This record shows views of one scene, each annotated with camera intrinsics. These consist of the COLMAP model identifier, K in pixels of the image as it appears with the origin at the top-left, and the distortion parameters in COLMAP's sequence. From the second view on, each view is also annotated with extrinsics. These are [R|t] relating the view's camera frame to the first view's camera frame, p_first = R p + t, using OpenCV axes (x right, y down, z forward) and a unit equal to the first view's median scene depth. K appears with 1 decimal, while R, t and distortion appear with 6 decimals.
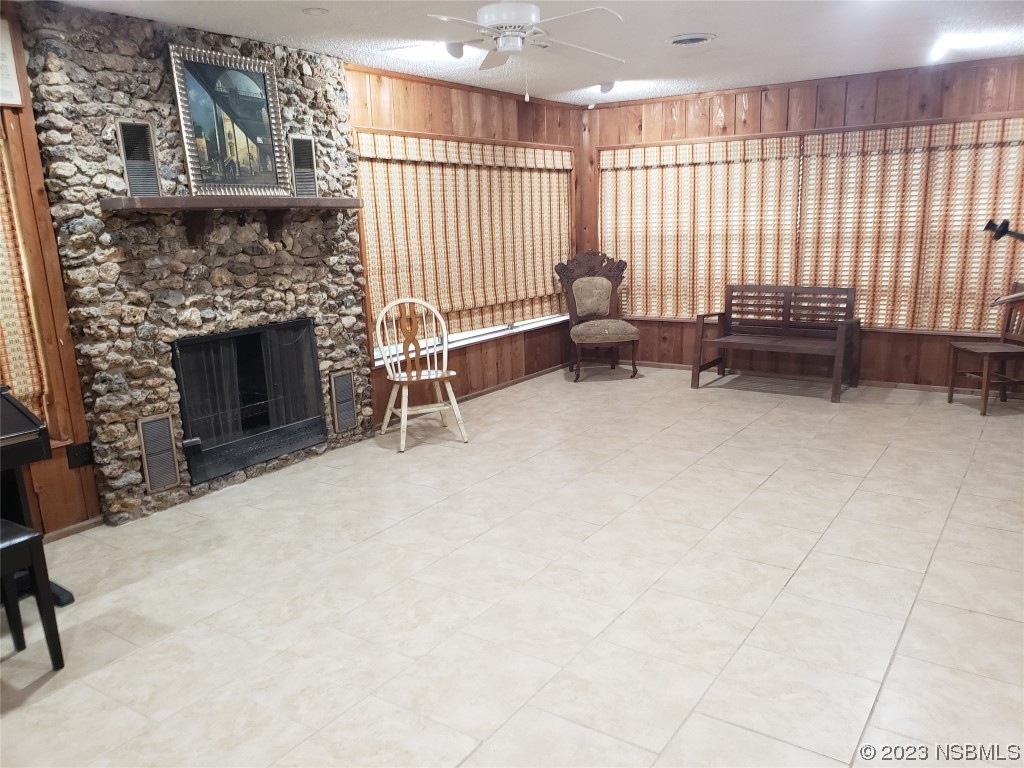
lens RADIAL K [[789.5, 0, 514.6], [0, 789.5, 383.2], [0, 0, 1]] dist [0.041835, -0.032610]
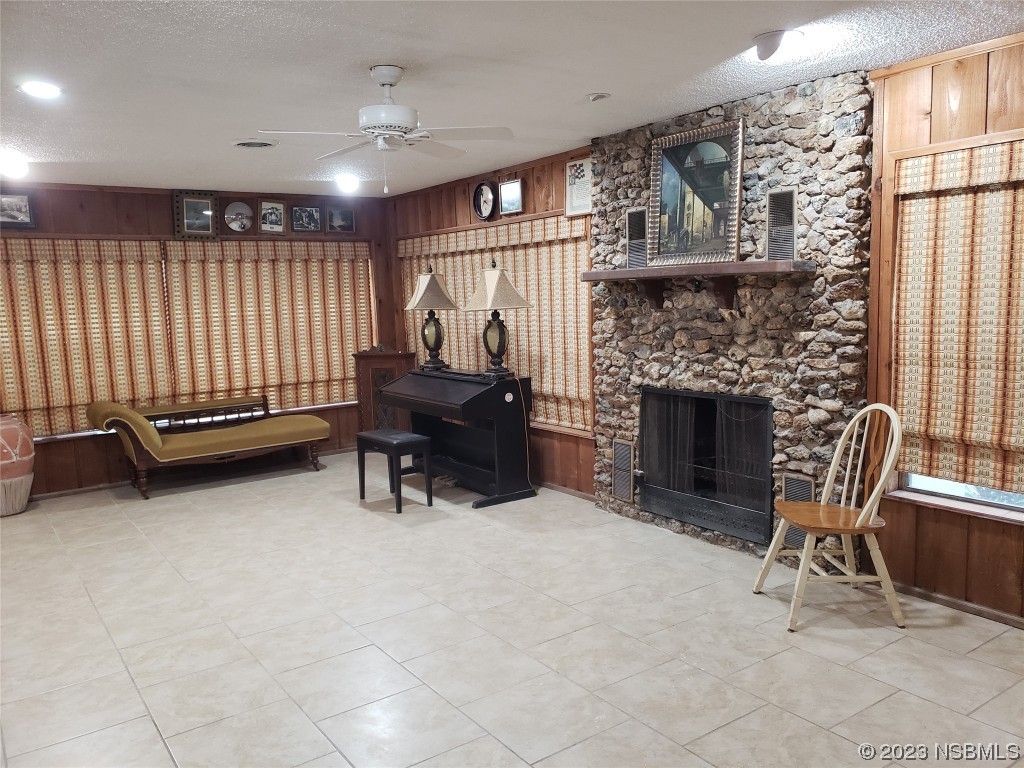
lens RADIAL K [[789.5, 0, 514.2], [0, 789.5, 390.4], [0, 0, 1]] dist [0.041835, -0.032610]
pose [[-0.348157, 0.165472, -0.922716, 0.706847], [-0.144626, 0.963032, 0.227272, -0.277709], [0.926213, 0.212575, -0.311355, 1.140597]]
